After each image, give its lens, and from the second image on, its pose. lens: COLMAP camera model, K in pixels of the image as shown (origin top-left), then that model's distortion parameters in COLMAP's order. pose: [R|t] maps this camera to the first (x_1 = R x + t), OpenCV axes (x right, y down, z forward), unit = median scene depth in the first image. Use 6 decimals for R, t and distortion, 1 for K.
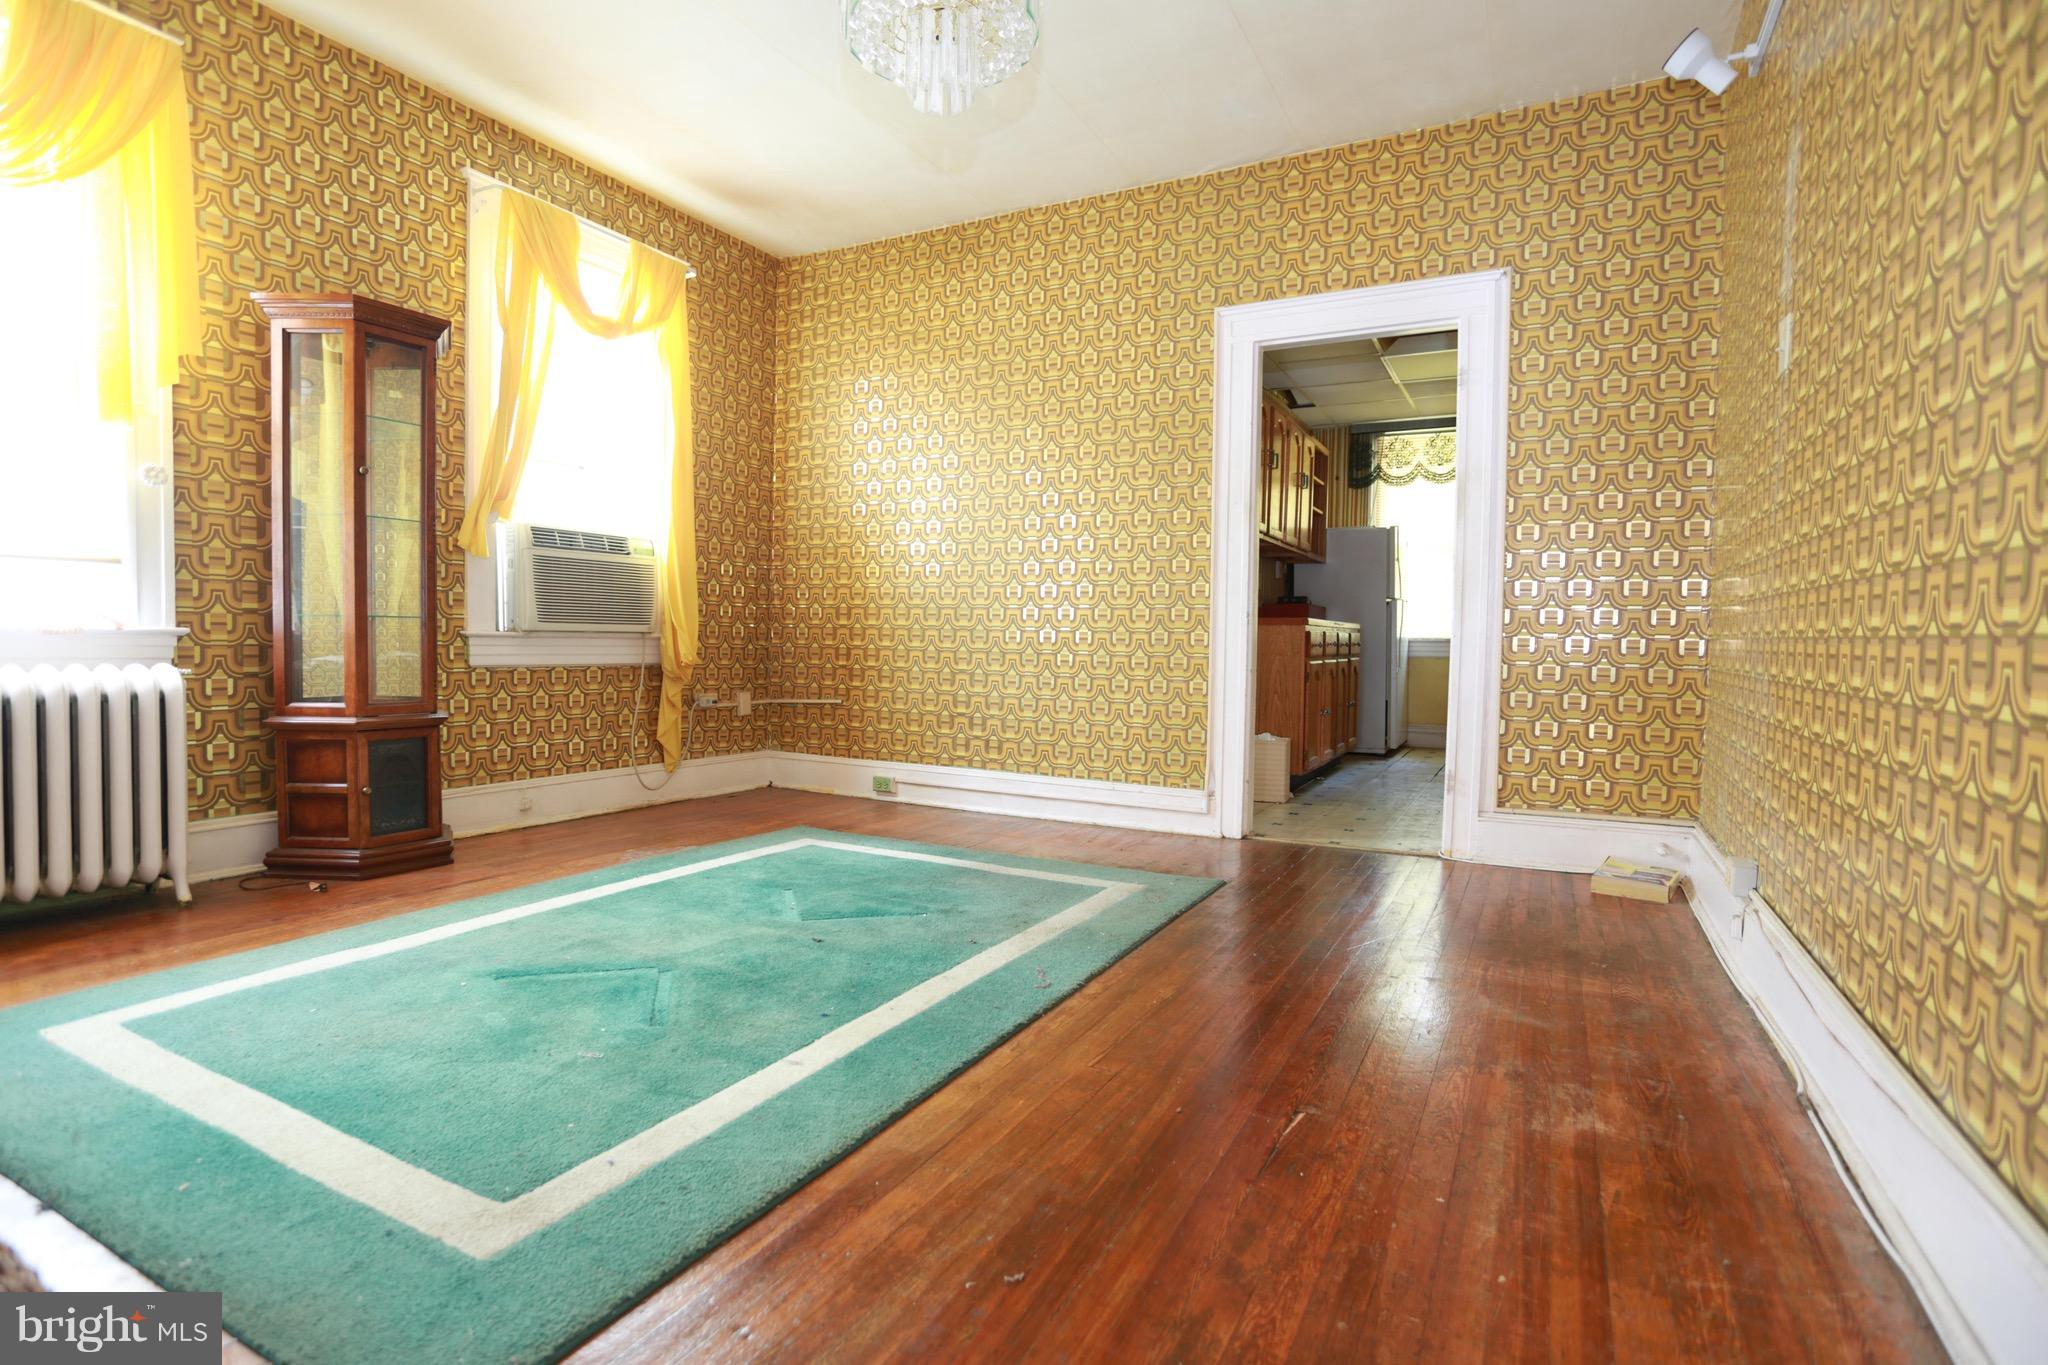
lens RADIAL K [[1009.1, 0, 1020.6], [0, 1009.1, 681.6], [0, 0, 1]] dist [-0.047169, 0.006851]
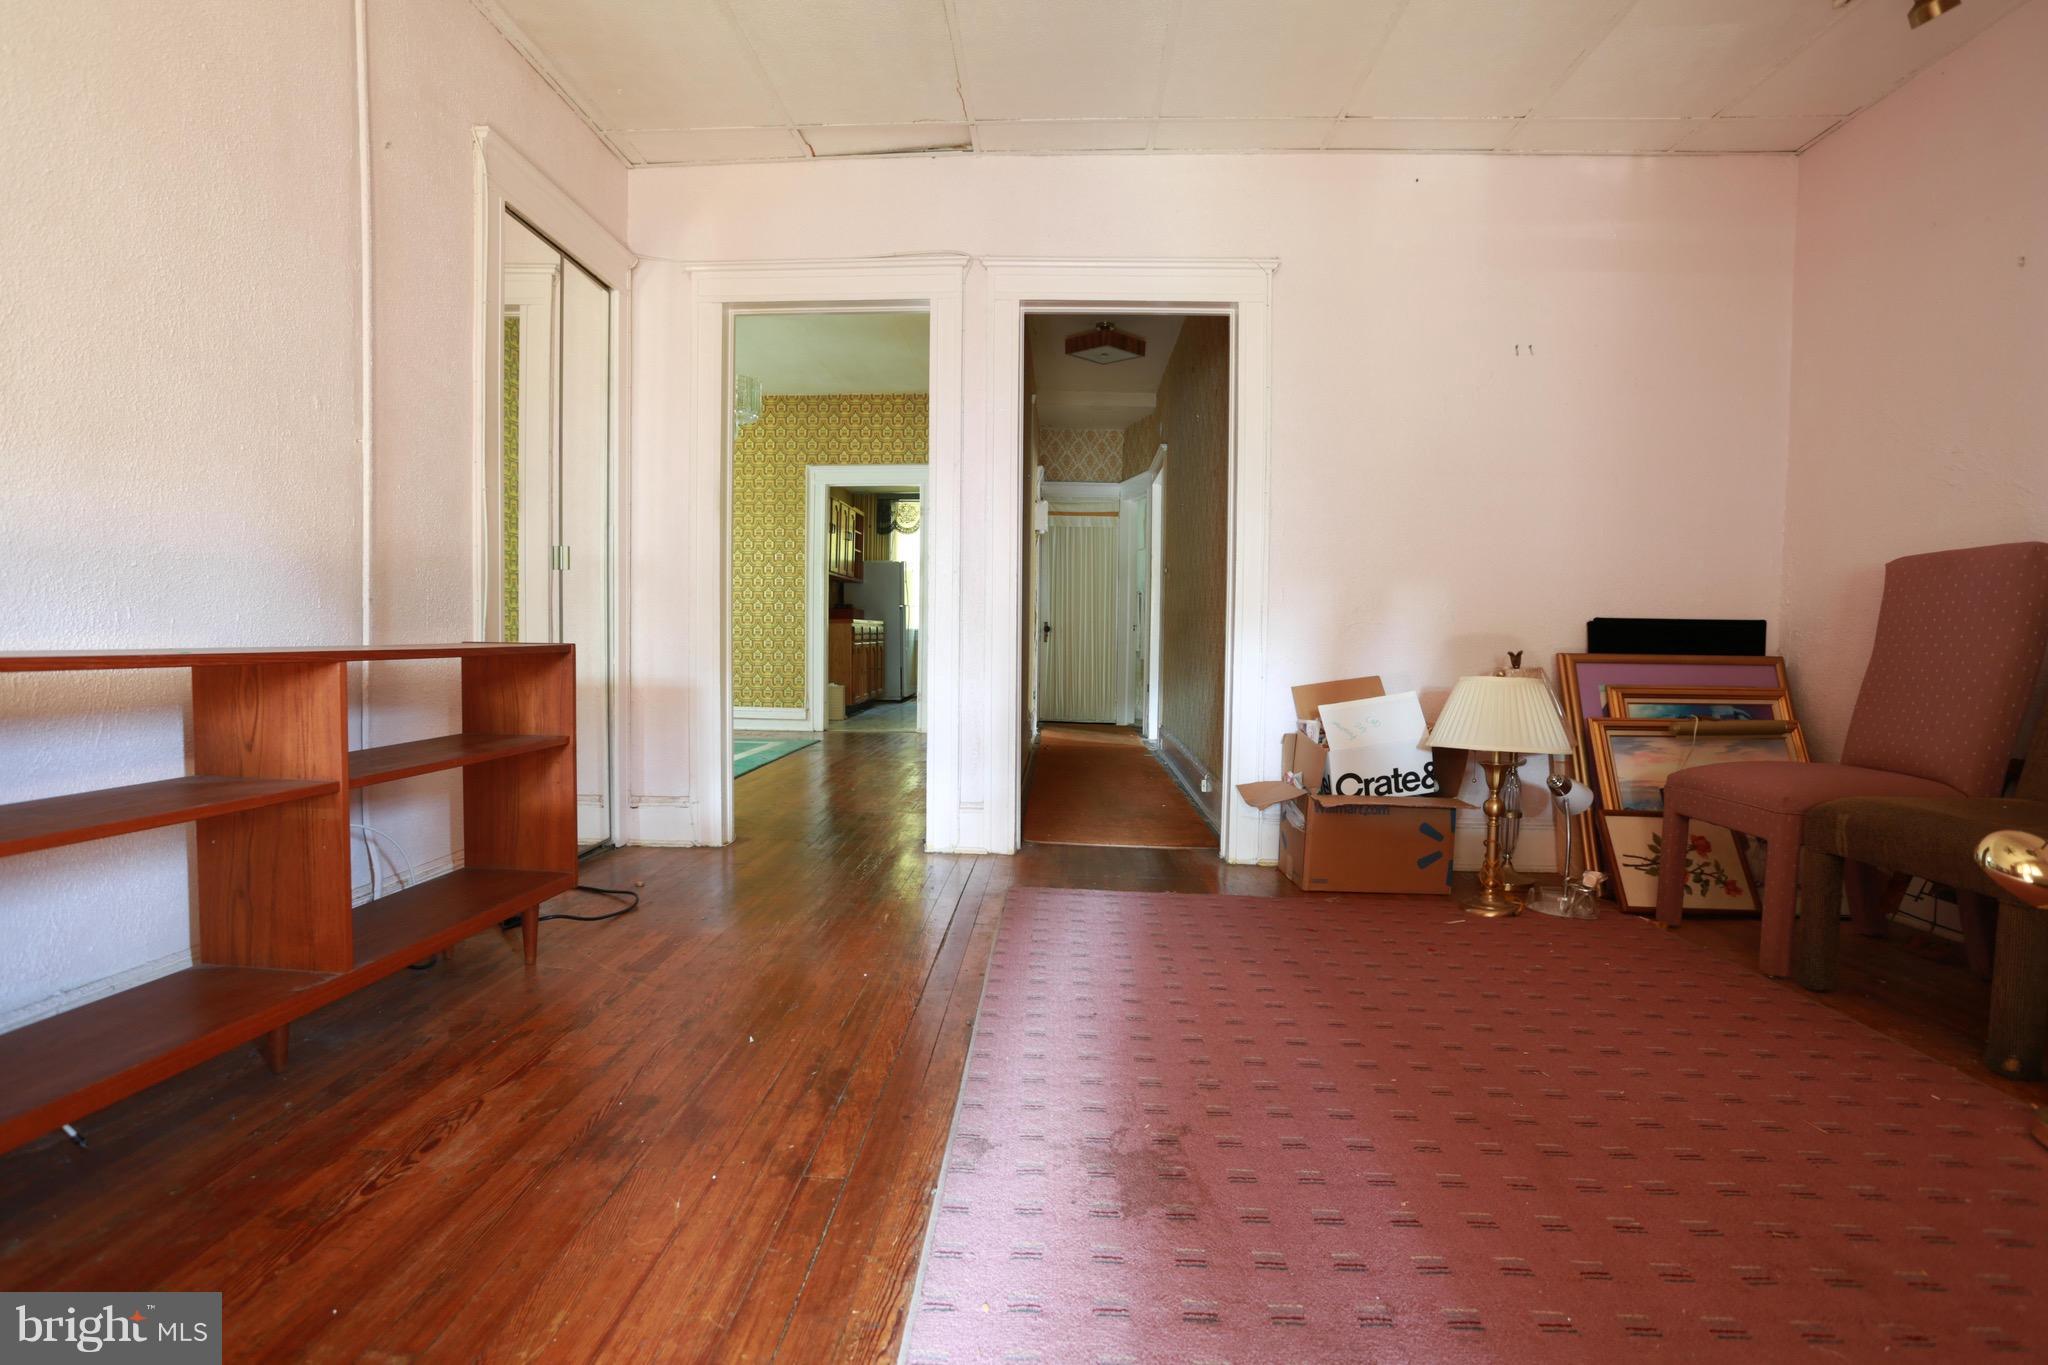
lens RADIAL K [[1009.1, 0, 1015.0], [0, 1009.1, 674.9], [0, 0, 1]] dist [-0.047169, 0.006851]
pose [[0.905589, -0.020474, 0.423663, -0.211738], [0.017755, 0.999789, 0.010364, 0.022457], [-0.423785, -0.001864, 0.905761, -0.732857]]
